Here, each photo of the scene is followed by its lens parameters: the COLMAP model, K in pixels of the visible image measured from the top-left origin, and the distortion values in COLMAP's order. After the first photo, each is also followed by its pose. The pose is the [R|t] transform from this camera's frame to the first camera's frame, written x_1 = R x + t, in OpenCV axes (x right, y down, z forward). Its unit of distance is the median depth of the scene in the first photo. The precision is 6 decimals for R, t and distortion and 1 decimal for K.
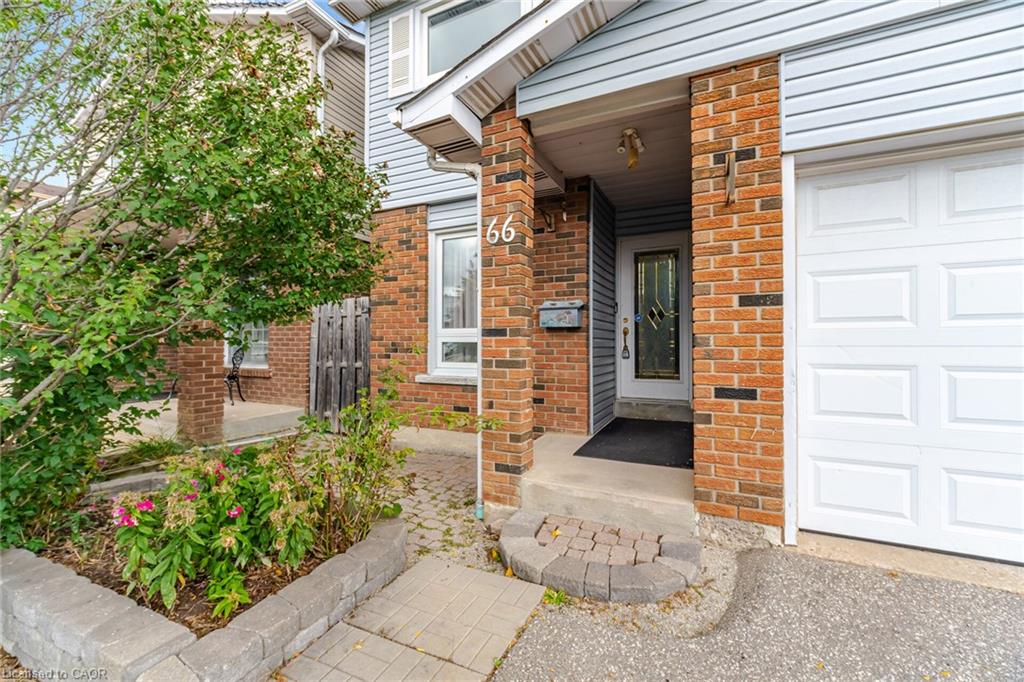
lens RADIAL K [[410.0, 0, 514.2], [0, 410.0, 340.8], [0, 0, 1]] dist [-0.008476, -0.000130]
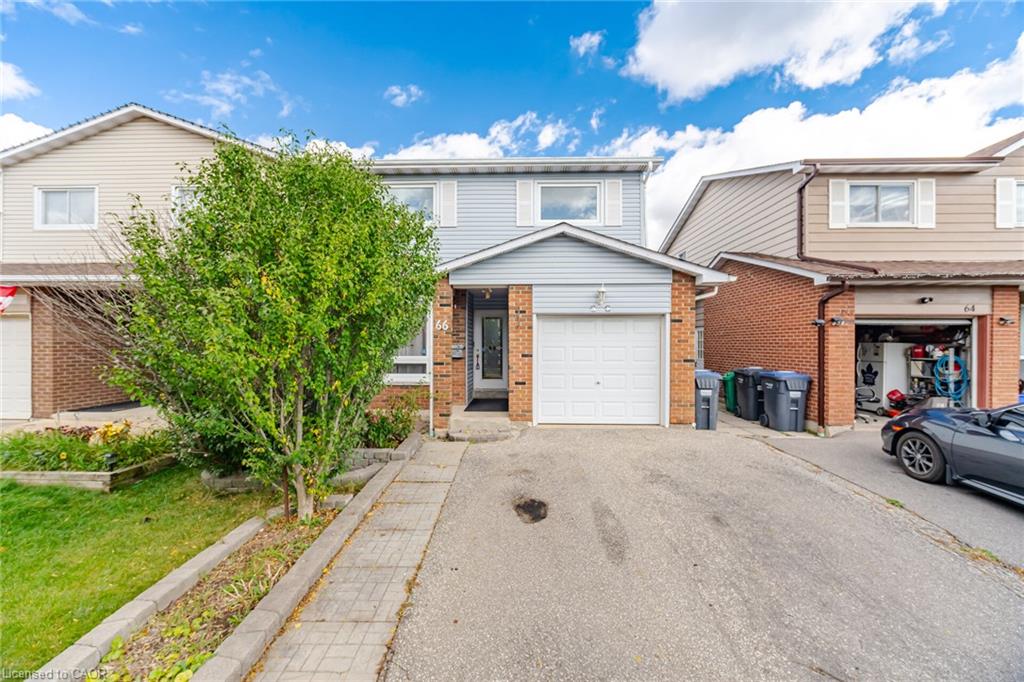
lens RADIAL K [[410.0, 0, 509.3], [0, 410.0, 343.6], [0, 0, 1]] dist [-0.008476, -0.000130]
pose [[0.914495, 0.001672, 0.404595, -0.703440], [-0.005226, 0.999957, 0.007679, -0.173644], [-0.404564, -0.009137, 0.914464, -1.588898]]
